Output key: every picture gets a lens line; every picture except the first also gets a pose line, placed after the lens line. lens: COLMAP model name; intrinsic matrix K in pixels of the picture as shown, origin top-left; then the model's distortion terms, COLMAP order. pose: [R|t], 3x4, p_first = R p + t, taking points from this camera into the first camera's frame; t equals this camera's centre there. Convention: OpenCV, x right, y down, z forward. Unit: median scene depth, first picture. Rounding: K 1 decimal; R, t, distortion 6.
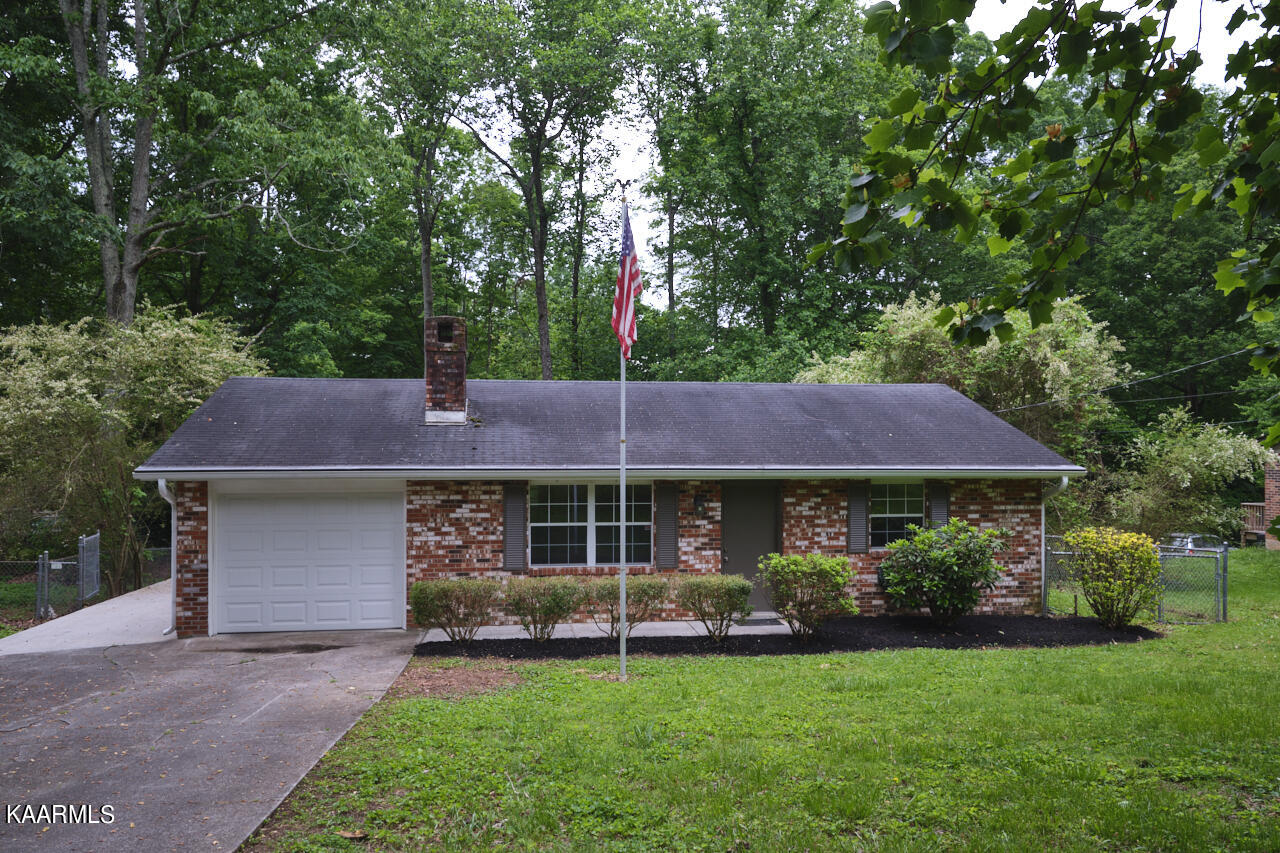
lens RADIAL K [[1007.0, 0, 639.8], [0, 1007.0, 449.6], [0, 0, 1]] dist [0.049719, -0.000932]
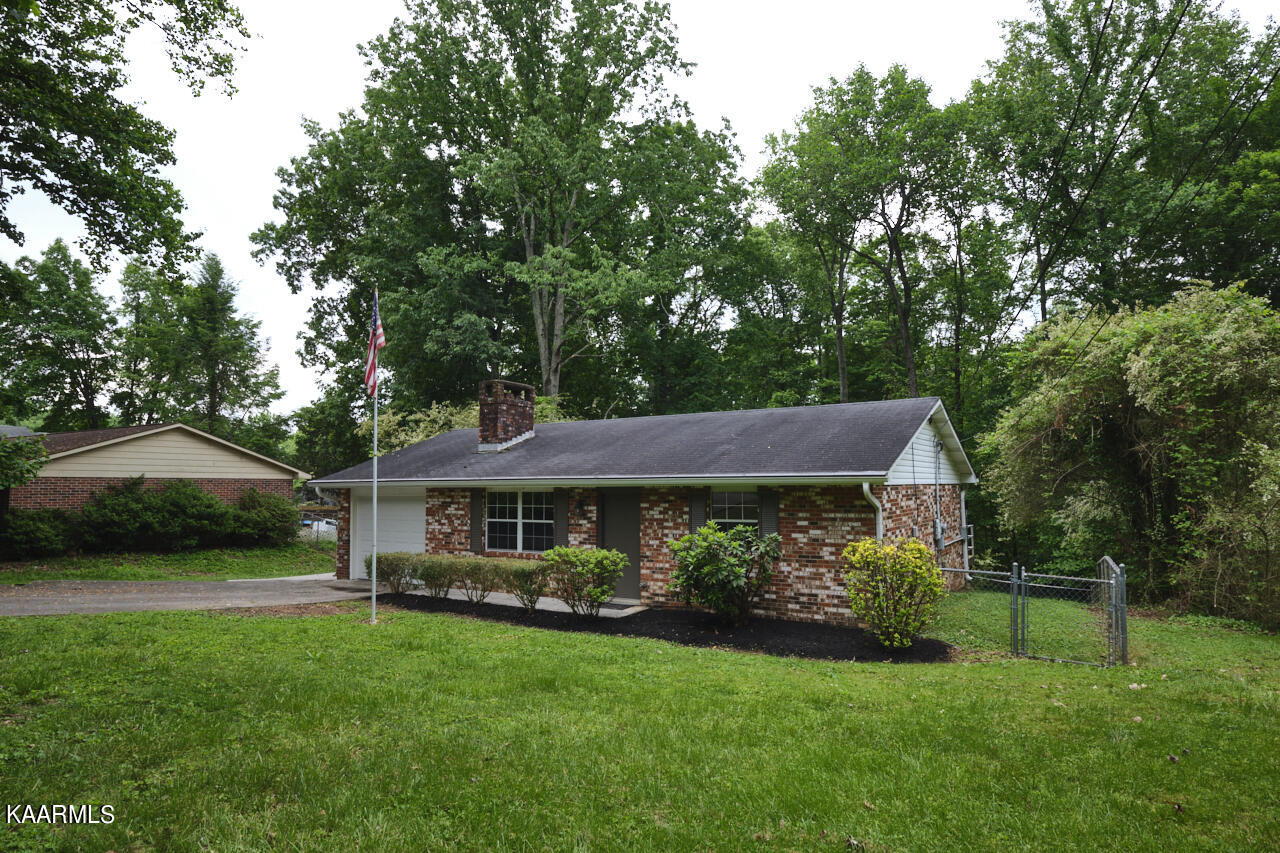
lens RADIAL K [[738.9, 0, 640.0], [0, 738.9, 426.5], [0, 0, 1]] dist [-0.018866, 0.000118]
pose [[0.759041, -0.059066, -0.648358, 0.713793], [0.006457, 0.996510, -0.083224, 0.030400], [0.651011, 0.058984, 0.756773, 0.336899]]
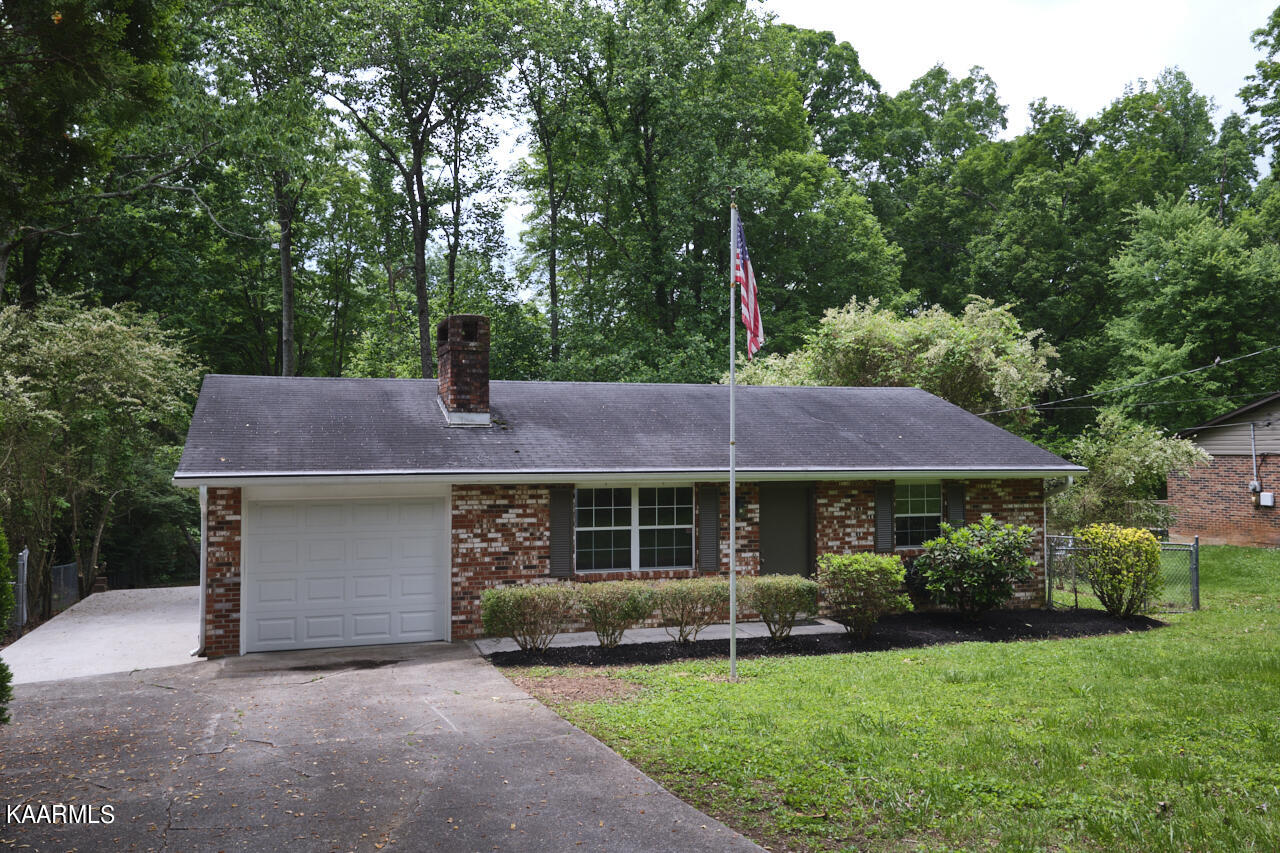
lens RADIAL K [[1060.1, 0, 640.0], [0, 1060.1, 426.5], [0, 0, 1]] dist [0.057103, 0.000694]
pose [[0.984944, 0.000416, 0.172875, -0.218061], [0.003916, 0.999687, -0.024719, 0.000625], [-0.172832, 0.025024, 0.984633, -0.023968]]
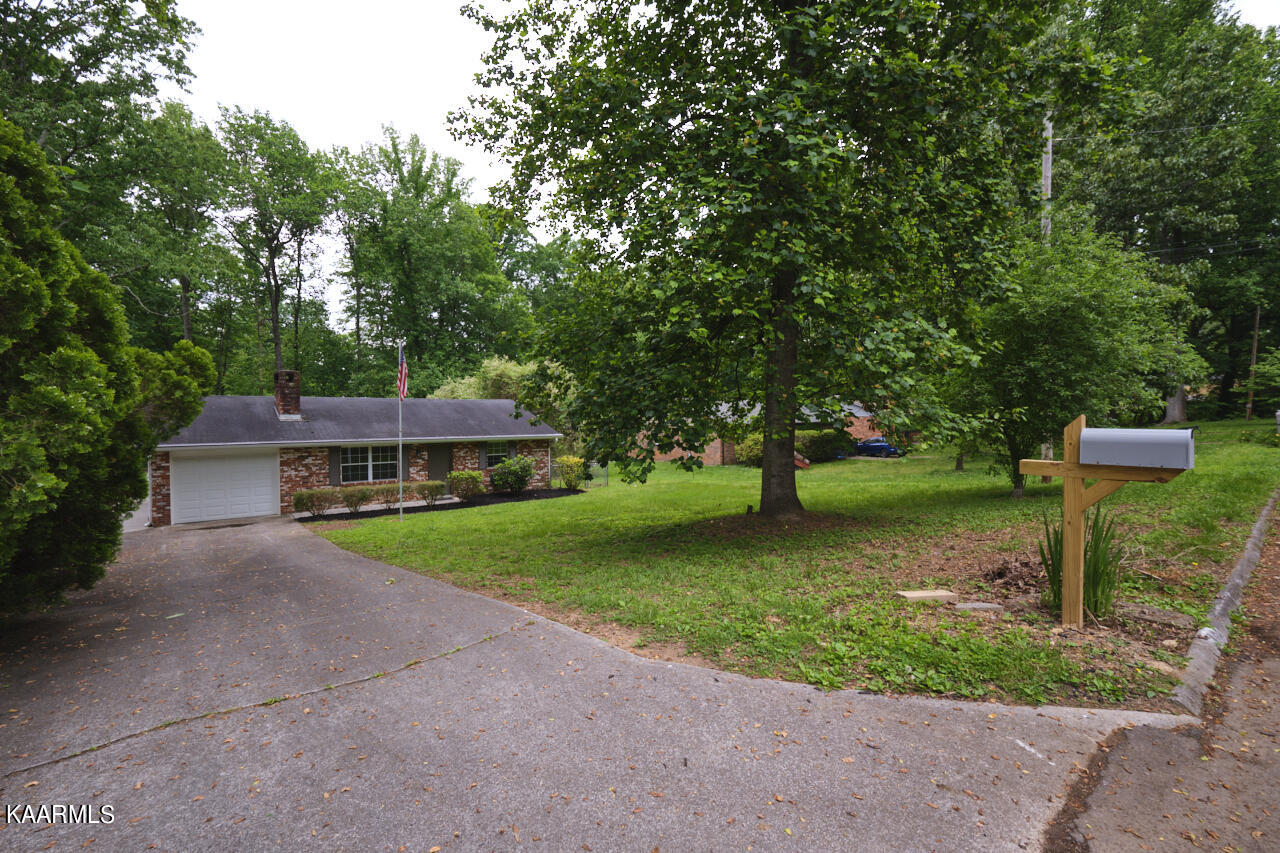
lens RADIAL K [[556.3, 0, 640.0], [0, 556.3, 426.5], [0, 0, 1]] dist [-0.001471, -0.000286]
pose [[0.859029, -0.013380, 0.511752, -0.166620], [0.000628, 0.999685, 0.025083, -0.043682], [-0.511927, -0.021226, 0.858767, -0.430147]]
